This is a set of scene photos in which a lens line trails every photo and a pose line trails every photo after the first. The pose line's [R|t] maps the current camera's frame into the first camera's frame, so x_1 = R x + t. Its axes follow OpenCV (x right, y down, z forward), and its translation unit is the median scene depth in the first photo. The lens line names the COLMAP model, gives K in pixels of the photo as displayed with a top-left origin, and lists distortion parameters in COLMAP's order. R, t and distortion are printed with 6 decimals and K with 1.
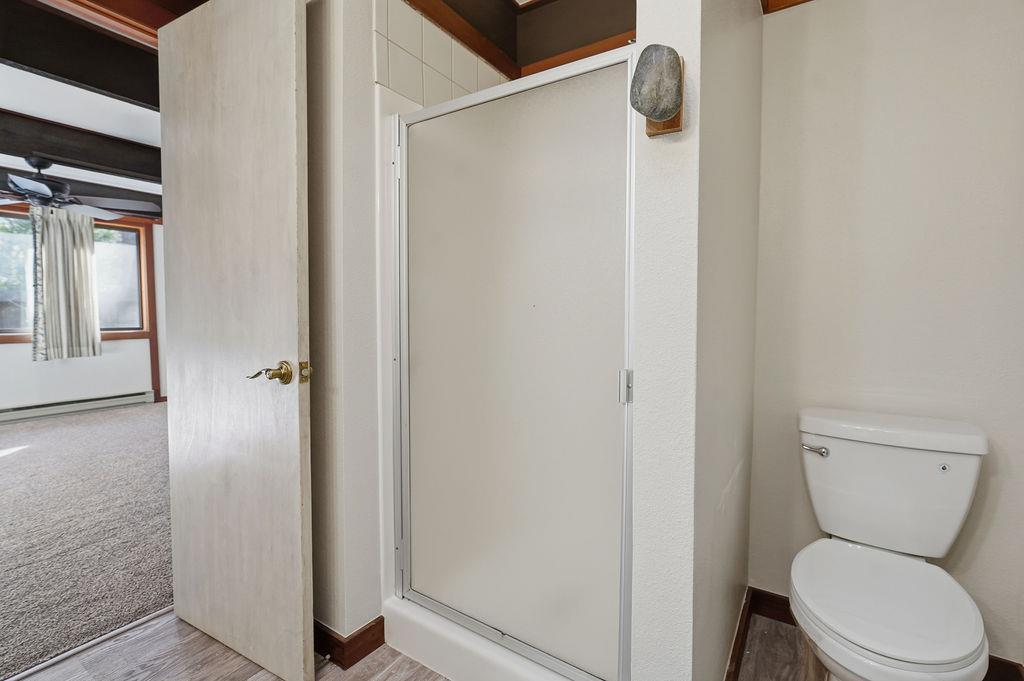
lens RADIAL K [[469.6, 0, 531.0], [0, 469.6, 339.4], [0, 0, 1]] dist [-0.002728, 0.000397]
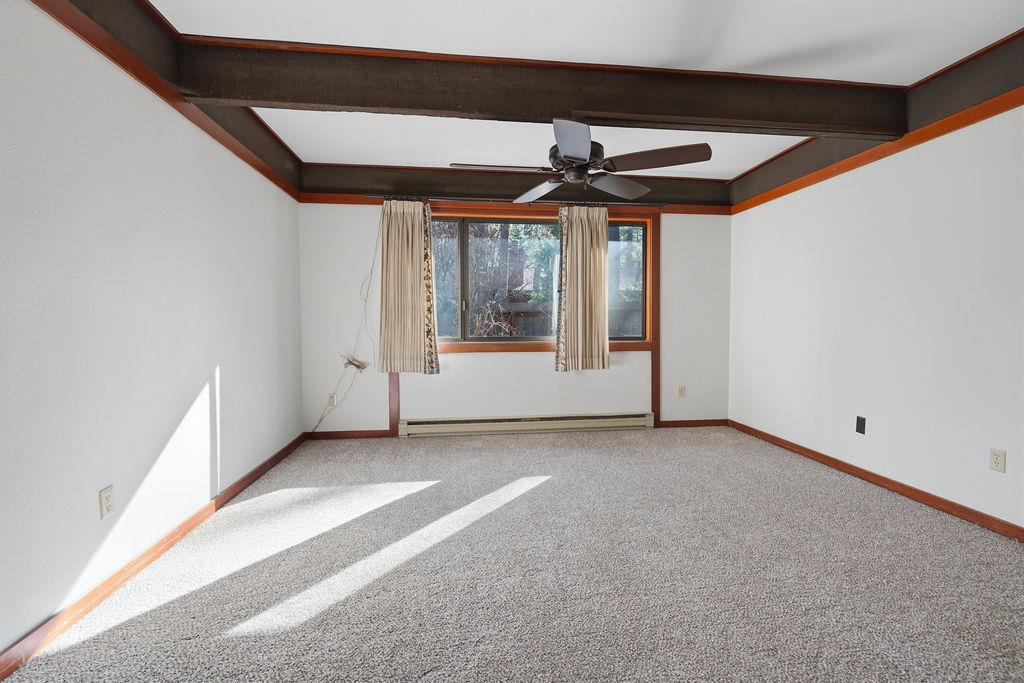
lens RADIAL K [[469.6, 0, 515.3], [0, 469.6, 339.0], [0, 0, 1]] dist [-0.002728, 0.000397]
pose [[0.631683, 0.016873, -0.775043, -0.360636], [-0.037843, 0.999242, -0.009089, -0.006493], [0.774303, 0.035071, 0.631843, 0.317990]]
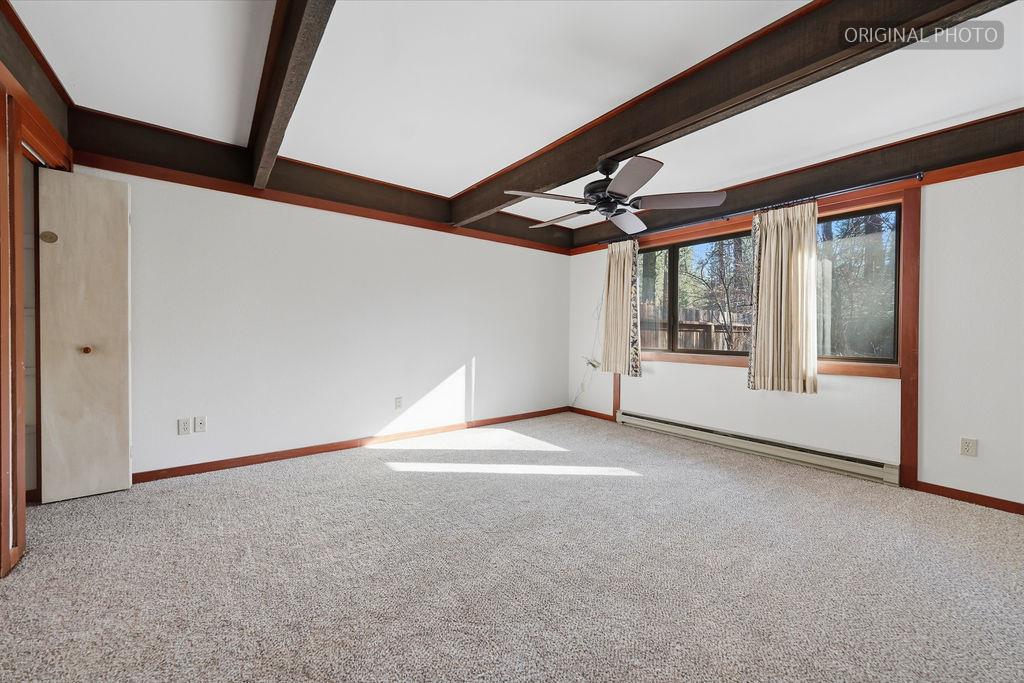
lens RADIAL K [[383.4, 0, 511.6], [0, 383.4, 337.8], [0, 0, 1]] dist [-0.010416, 0.000007]
pose [[-0.339158, -0.000686, -0.940729, -0.206224], [-0.072306, 0.997061, 0.025341, -0.034543], [0.937947, 0.076615, -0.338210, 0.781795]]
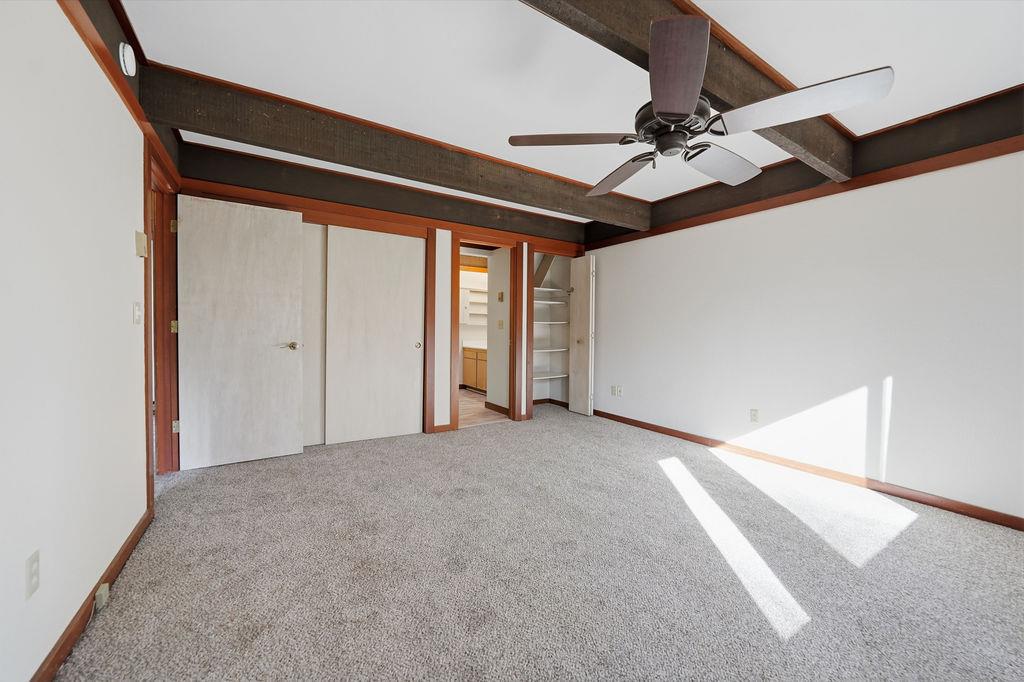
lens RADIAL K [[383.4, 0, 511.3], [0, 383.4, 341.6], [0, 0, 1]] dist [-0.010416, 0.000007]
pose [[-0.901833, -0.031902, 0.430906, -0.768758], [0.009344, 0.995598, 0.093264, -0.065086], [-0.431985, 0.088135, -0.897564, 1.102754]]
